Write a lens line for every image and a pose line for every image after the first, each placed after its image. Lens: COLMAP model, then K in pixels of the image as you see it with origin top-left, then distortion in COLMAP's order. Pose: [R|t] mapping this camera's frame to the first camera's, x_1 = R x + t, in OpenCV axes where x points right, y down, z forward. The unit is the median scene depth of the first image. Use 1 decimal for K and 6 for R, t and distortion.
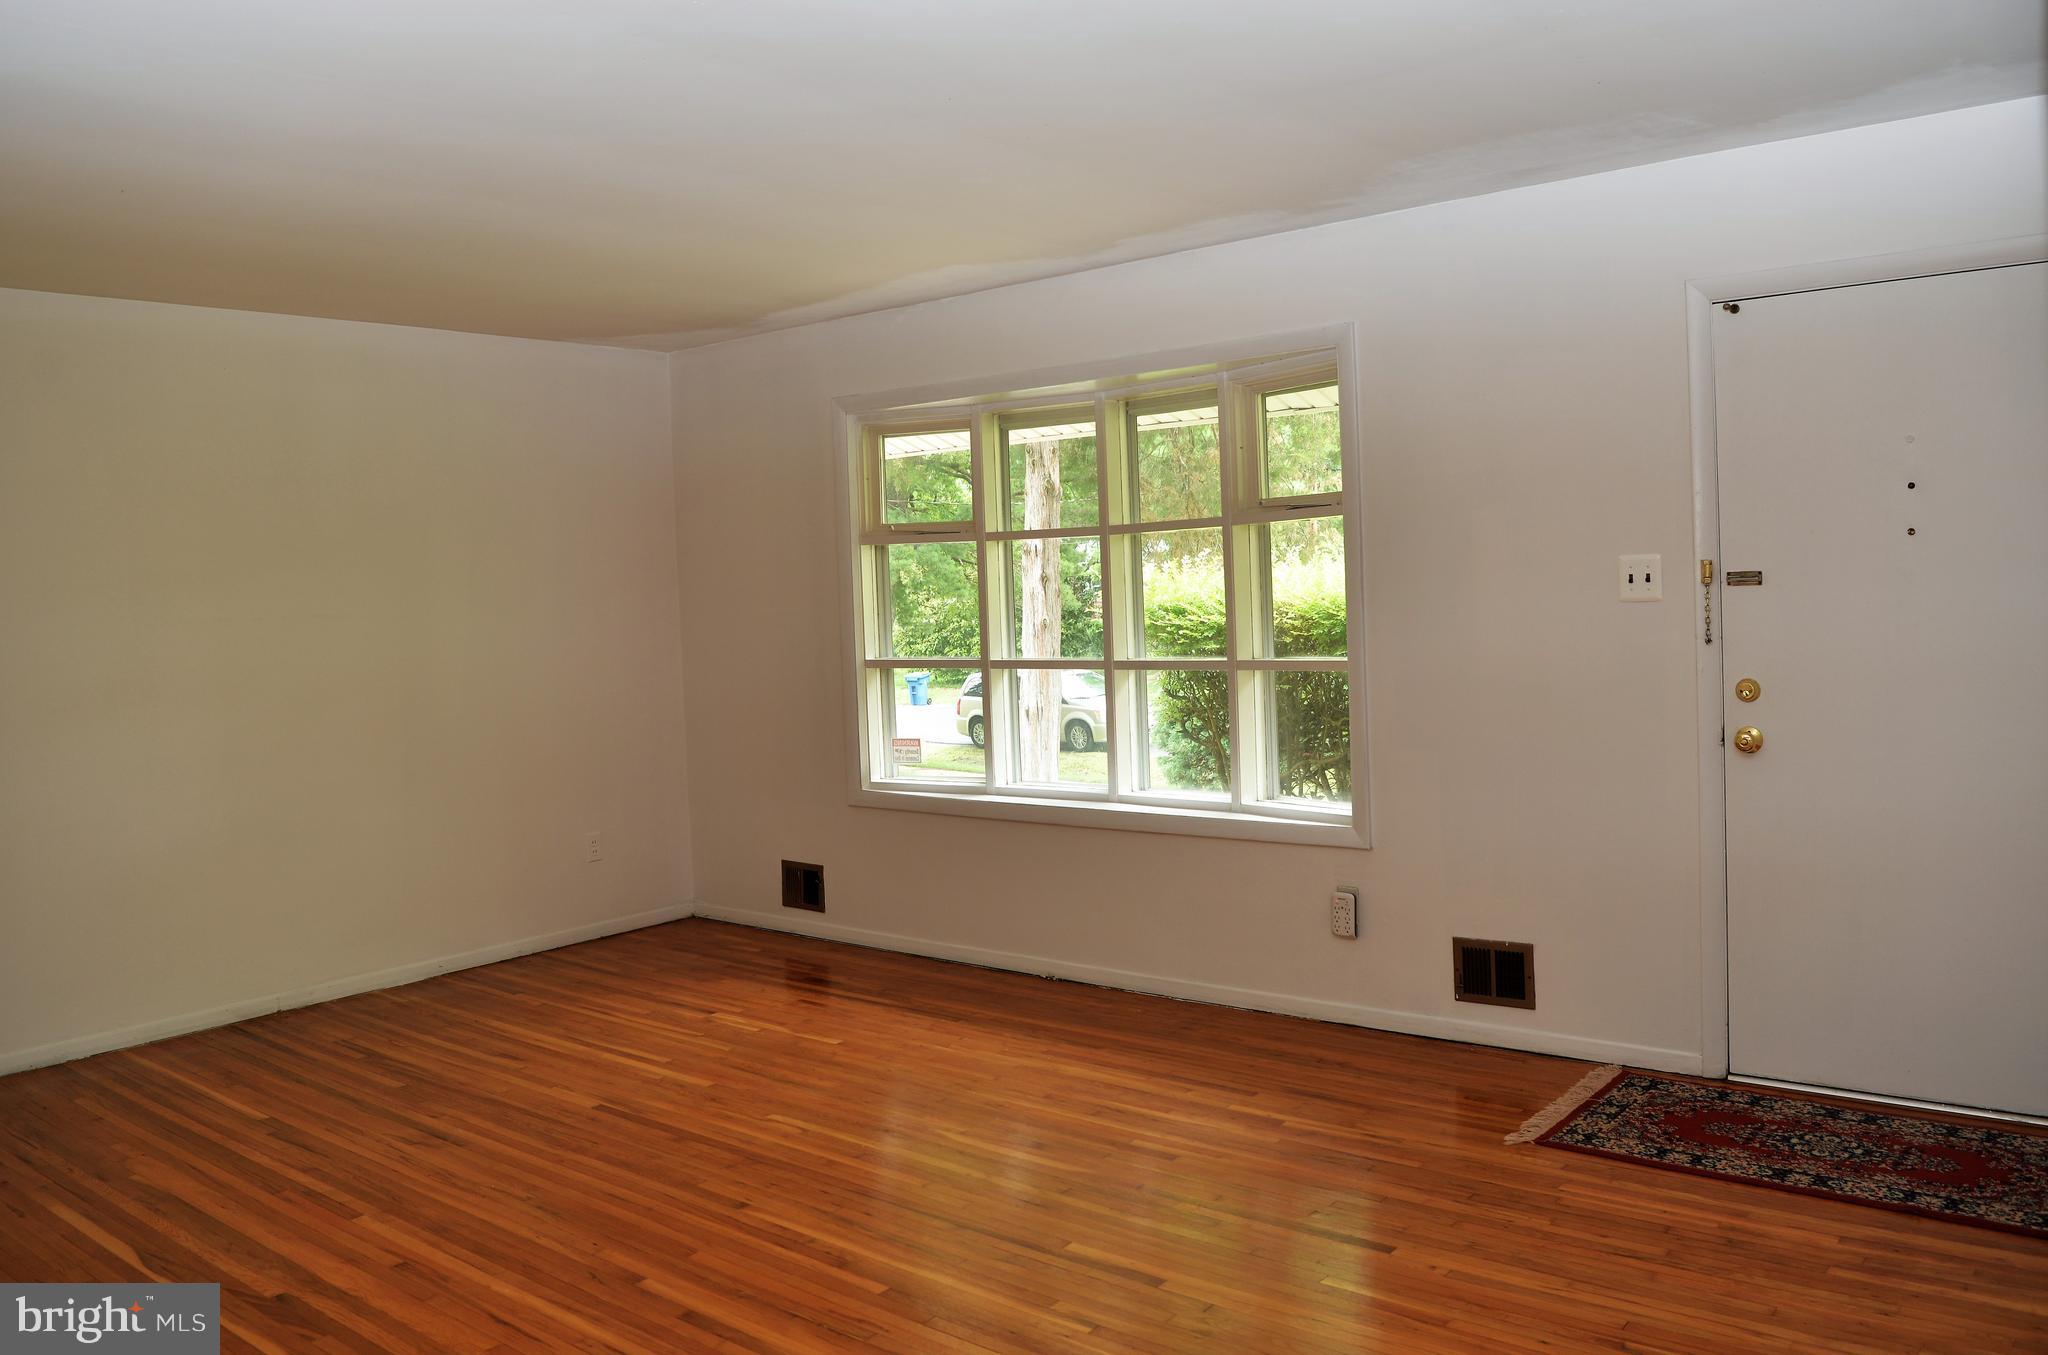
lens RADIAL K [[1574.7, 0, 1037.4], [0, 1574.7, 666.5], [0, 0, 1]] dist [-0.072808, -0.001600]
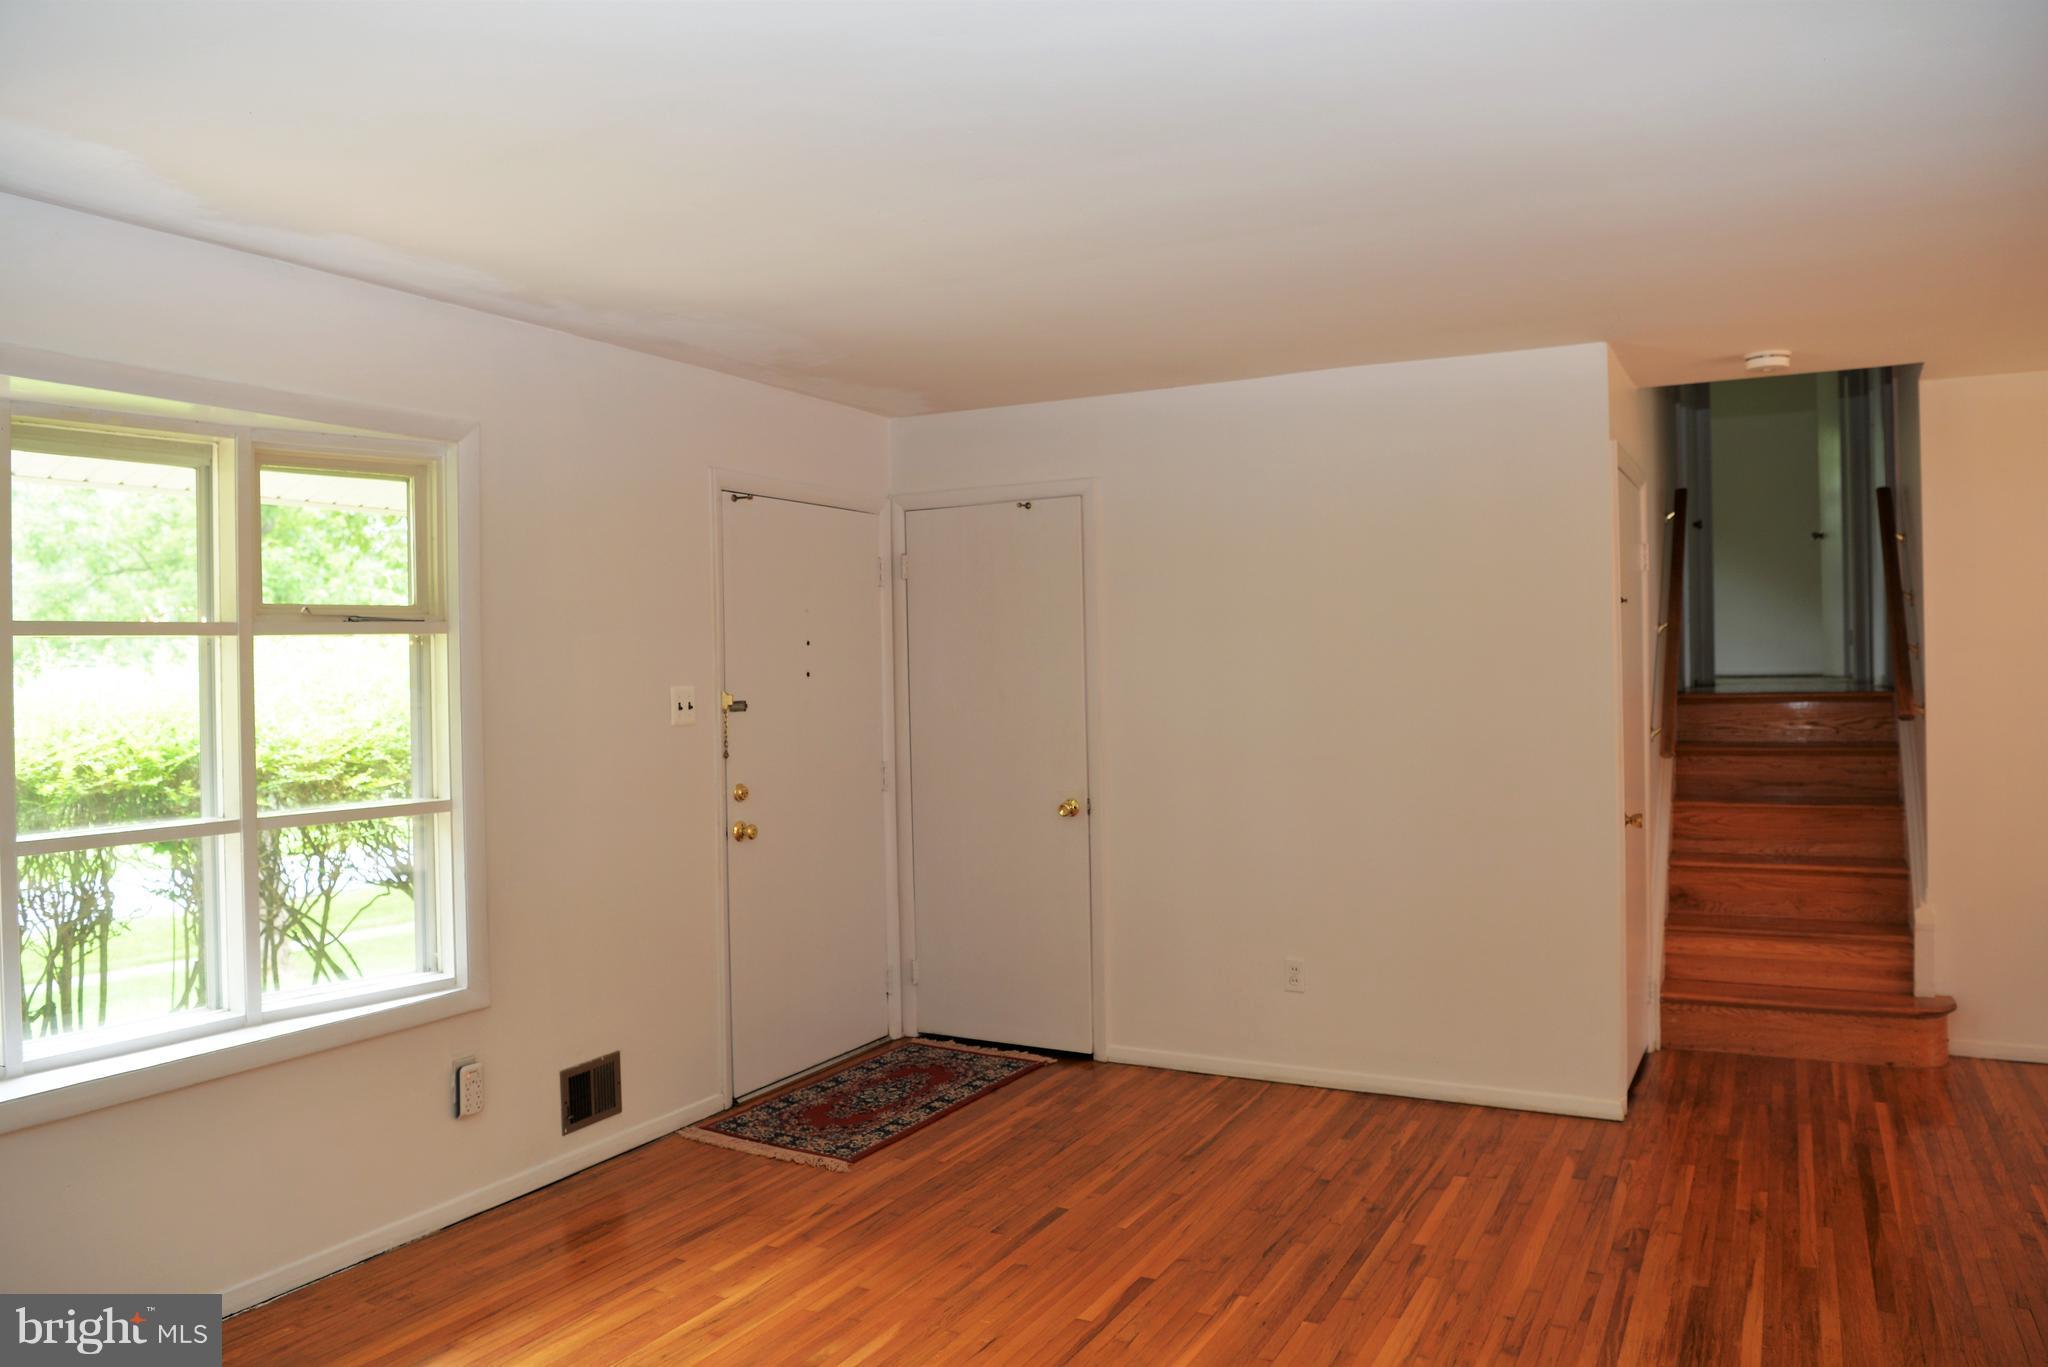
lens RADIAL K [[1409.8, 0, 1034.2], [0, 1409.8, 687.1], [0, 0, 1]] dist [-0.077050, 0.018706]
pose [[-0.179157, 0.035791, 0.983169, -0.755947], [0.082494, 0.996365, -0.021239, -0.027879], [-0.980356, 0.077301, -0.181459, 0.980705]]
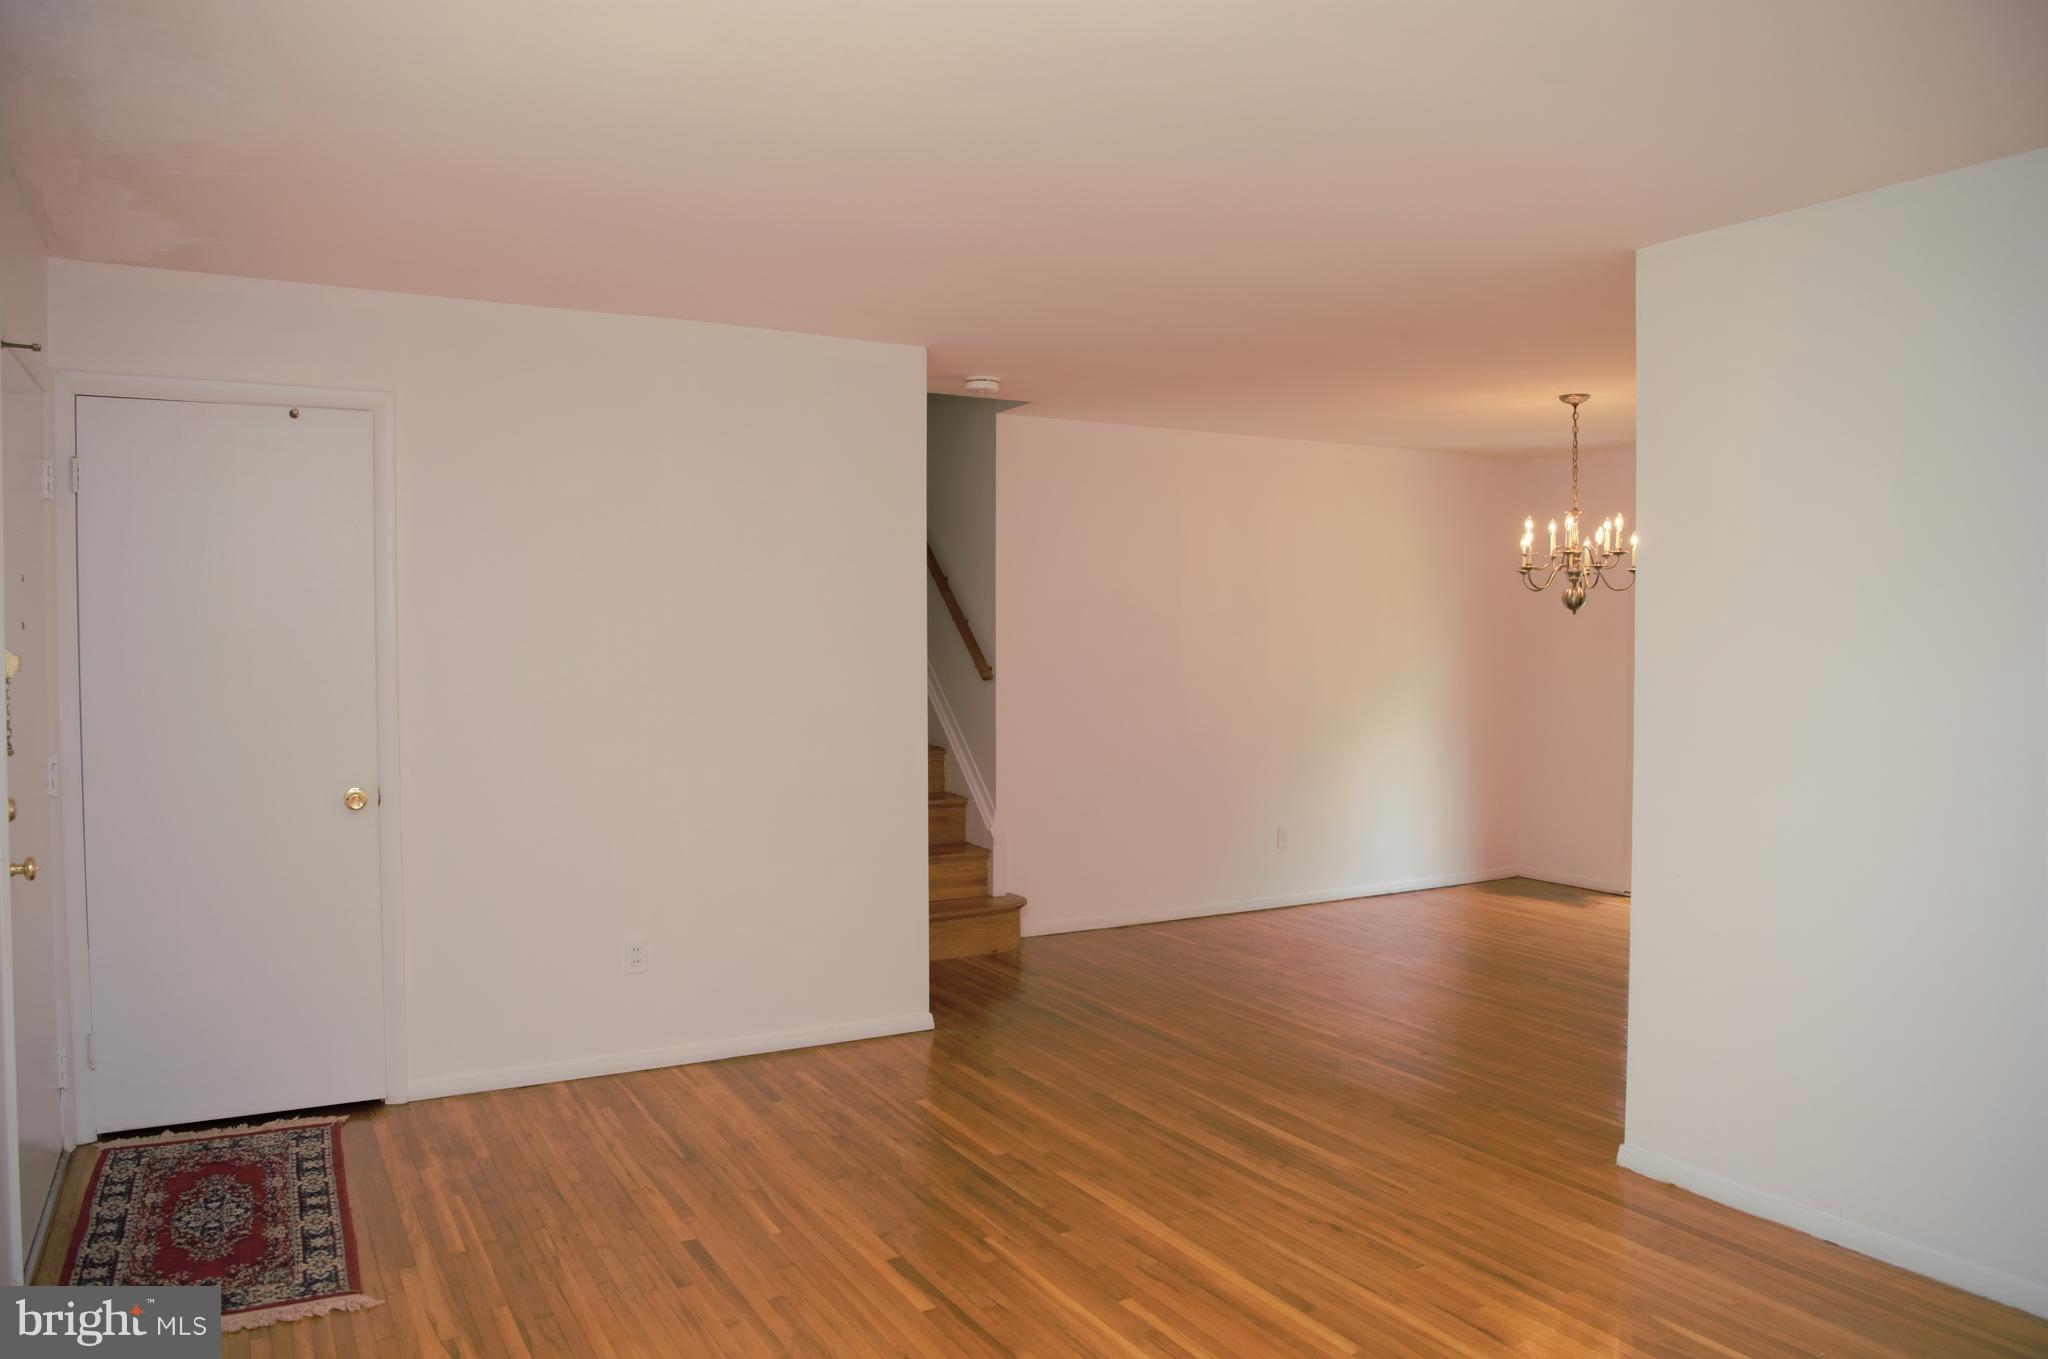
lens RADIAL K [[1409.8, 0, 1014.9], [0, 1409.8, 680.5], [0, 0, 1]] dist [-0.077050, 0.018706]
pose [[-0.918744, 0.028545, 0.393820, -0.328746], [0.061294, 0.995604, 0.070828, -0.072911], [-0.390067, 0.089212, -0.916455, 1.469366]]
